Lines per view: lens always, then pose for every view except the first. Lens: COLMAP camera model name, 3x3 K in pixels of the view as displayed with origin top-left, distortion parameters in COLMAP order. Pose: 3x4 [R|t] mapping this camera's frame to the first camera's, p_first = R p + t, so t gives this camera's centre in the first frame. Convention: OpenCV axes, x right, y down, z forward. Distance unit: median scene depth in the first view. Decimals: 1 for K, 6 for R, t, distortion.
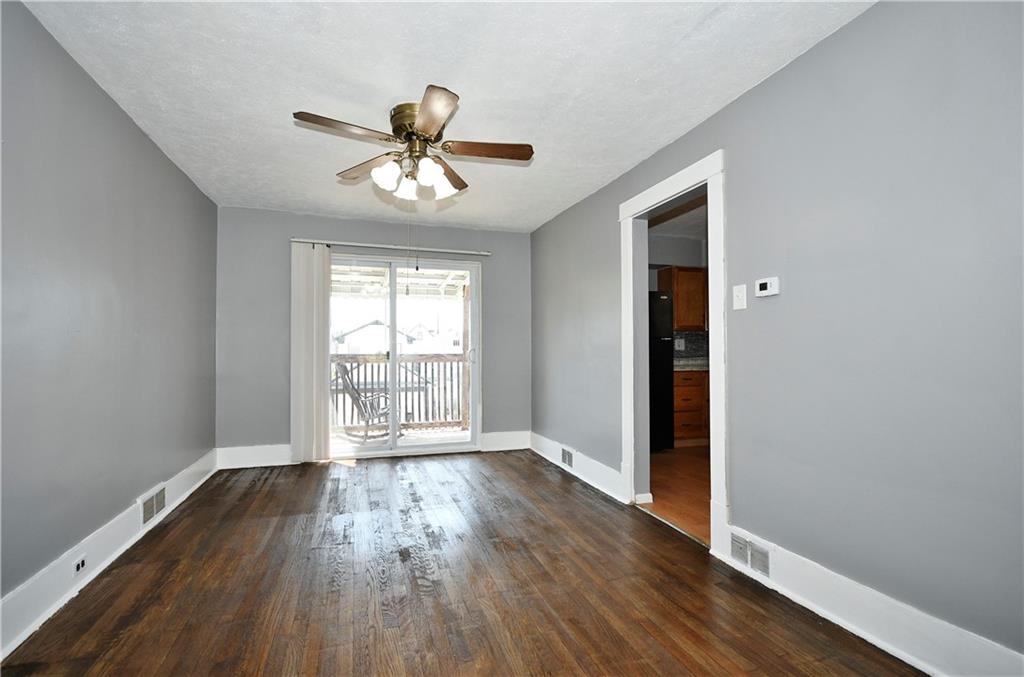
lens RADIAL K [[458.6, 0, 504.8], [0, 458.6, 339.8], [0, 0, 1]] dist [0.000866, -0.000254]
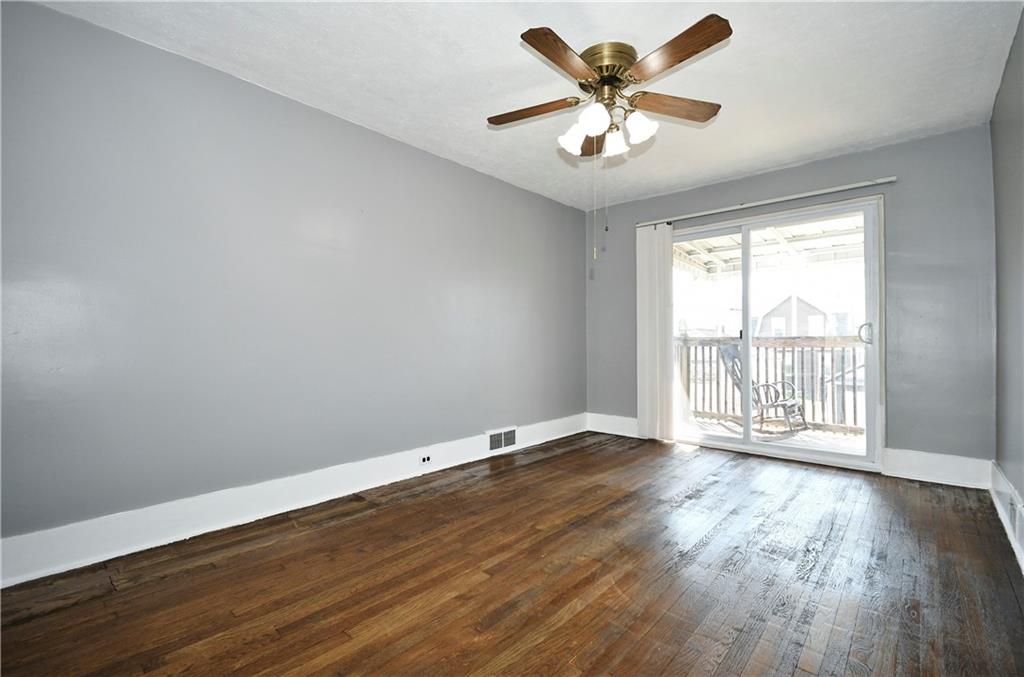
lens RADIAL K [[448.8, 0, 505.4], [0, 448.8, 342.4], [0, 0, 1]] dist [-0.005954, -0.000795]
pose [[0.498301, -0.003026, -0.866999, 0.283071], [0.023156, 0.999684, 0.009820, 0.033433], [0.866695, -0.024969, 0.498213, 0.222171]]
